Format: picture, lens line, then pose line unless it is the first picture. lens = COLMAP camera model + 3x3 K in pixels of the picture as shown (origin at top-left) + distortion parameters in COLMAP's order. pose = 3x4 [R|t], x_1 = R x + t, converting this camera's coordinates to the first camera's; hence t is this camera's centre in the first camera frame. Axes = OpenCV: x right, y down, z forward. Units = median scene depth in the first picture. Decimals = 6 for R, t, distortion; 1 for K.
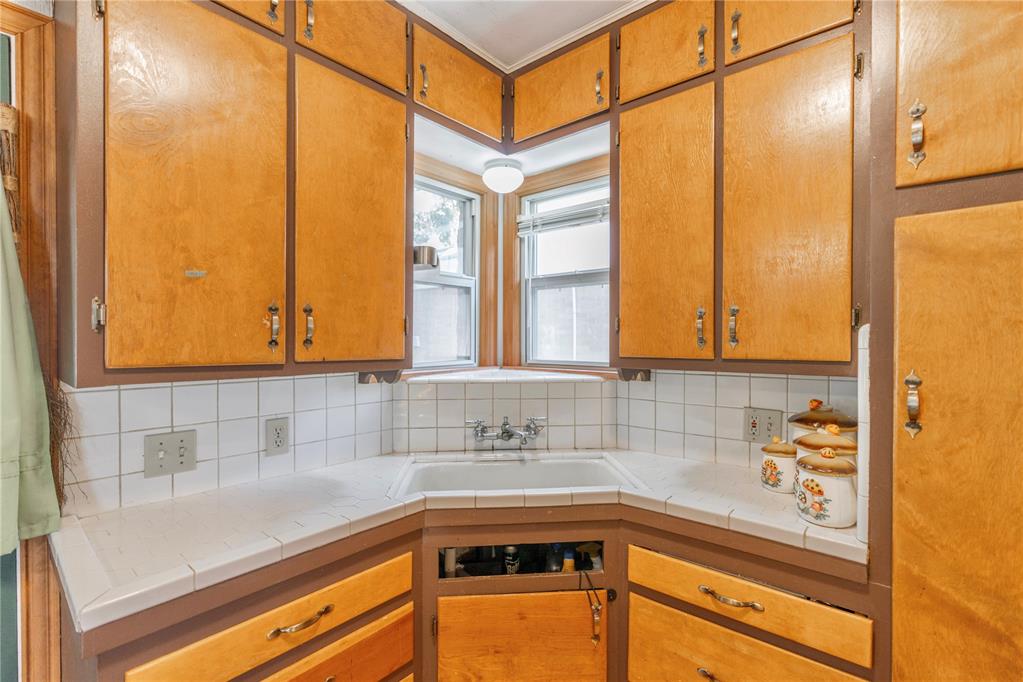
lens RADIAL K [[461.9, 0, 511.8], [0, 461.9, 346.3], [0, 0, 1]] dist [-0.007944, 0.001383]
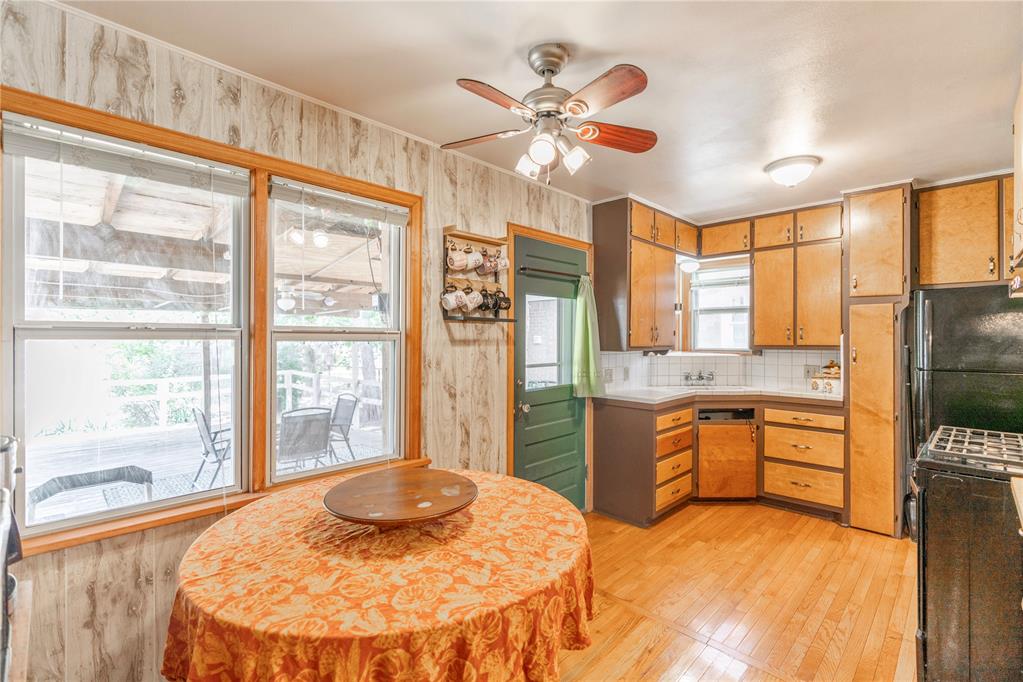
lens RADIAL K [[461.9, 0, 515.6], [0, 461.9, 339.4], [0, 0, 1]] dist [-0.007944, 0.001383]
pose [[0.997920, 0.001220, -0.064448, -1.113953], [-0.002004, 0.999925, -0.012100, 0.029420], [0.064428, 0.012204, 0.997848, -1.987748]]
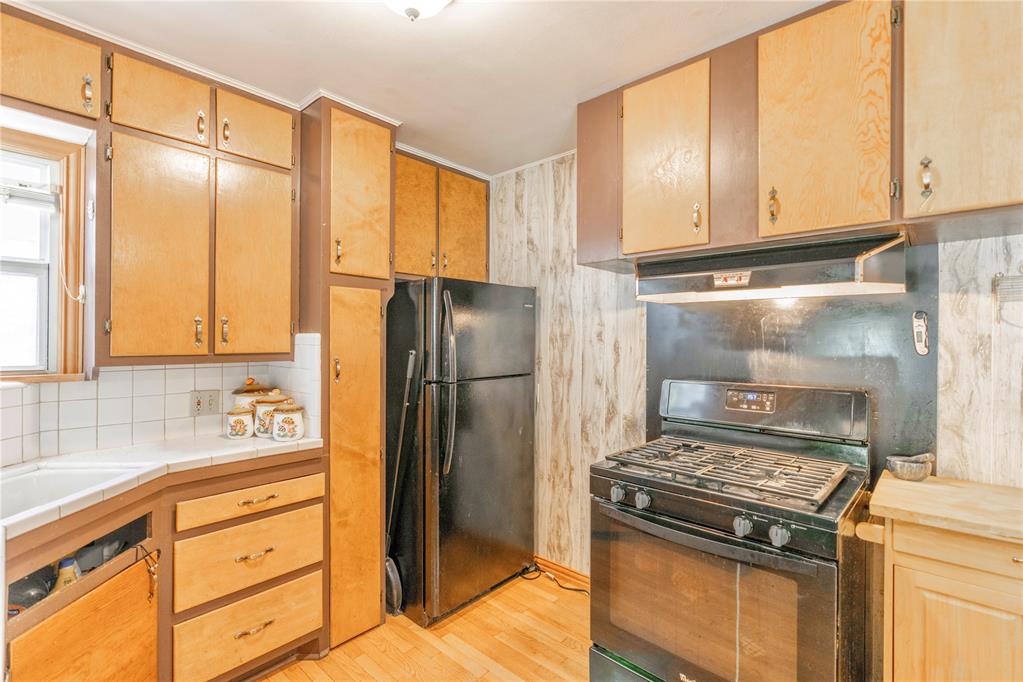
lens RADIAL K [[461.9, 0, 514.9], [0, 461.9, 344.1], [0, 0, 1]] dist [-0.007944, 0.001383]
pose [[0.016424, 0.000342, 0.999865, -0.961068], [0.013482, 0.999909, -0.000563, 0.010302], [-0.999774, 0.013490, 0.016418, 0.053350]]
